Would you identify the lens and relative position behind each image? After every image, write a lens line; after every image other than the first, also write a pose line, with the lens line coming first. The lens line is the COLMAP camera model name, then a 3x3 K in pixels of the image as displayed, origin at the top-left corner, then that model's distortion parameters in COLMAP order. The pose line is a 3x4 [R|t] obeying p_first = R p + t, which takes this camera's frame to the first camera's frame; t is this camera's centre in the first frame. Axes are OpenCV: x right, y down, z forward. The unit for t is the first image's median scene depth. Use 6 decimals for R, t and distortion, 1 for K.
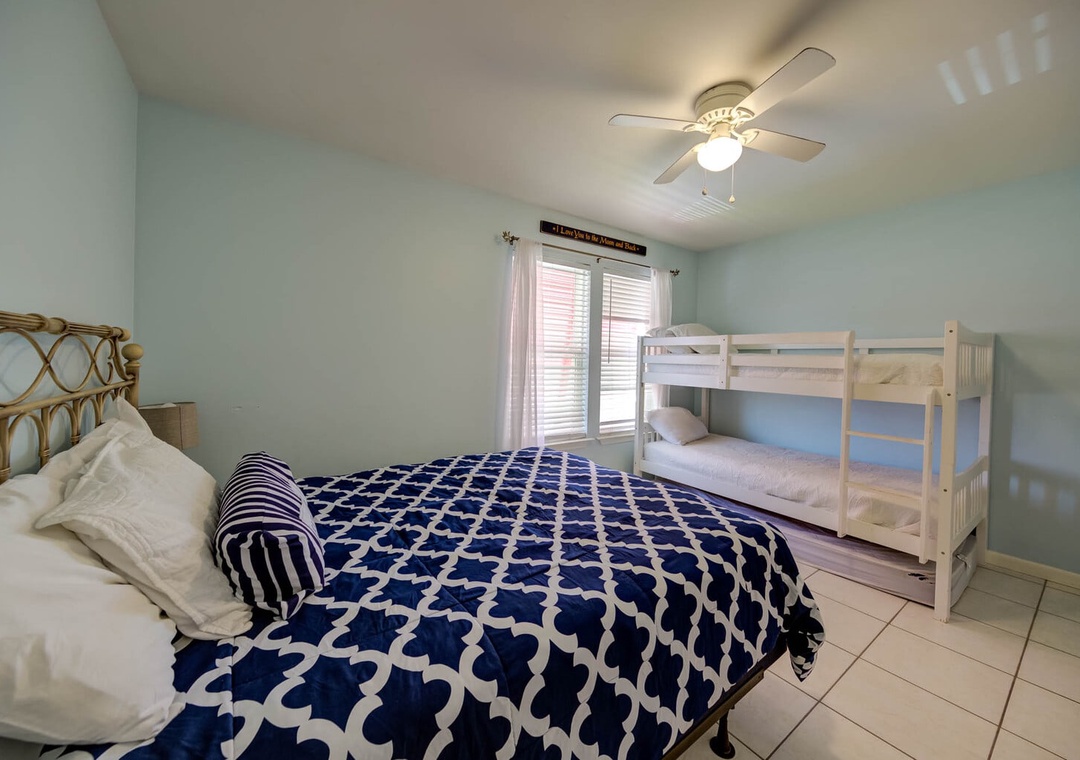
lens RADIAL K [[411.8, 0, 539.6], [0, 411.8, 370.6], [0, 0, 1]] dist [-0.001317, -0.000285]
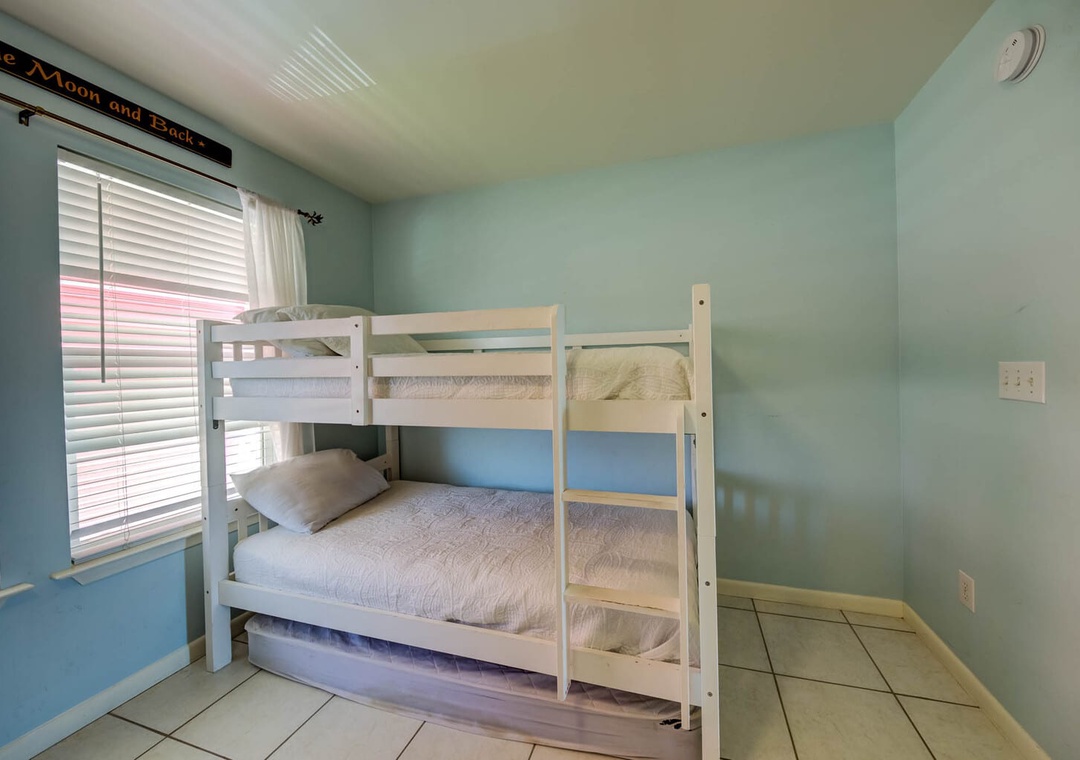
lens RADIAL K [[381.9, 0, 543.8], [0, 381.9, 367.9], [0, 0, 1]] dist [0.000725, -0.000053]
pose [[0.831090, -0.034588, 0.555062, 0.372241], [0.048977, 0.998738, -0.011097, -0.007679], [-0.553977, 0.036408, 0.831735, 0.485439]]
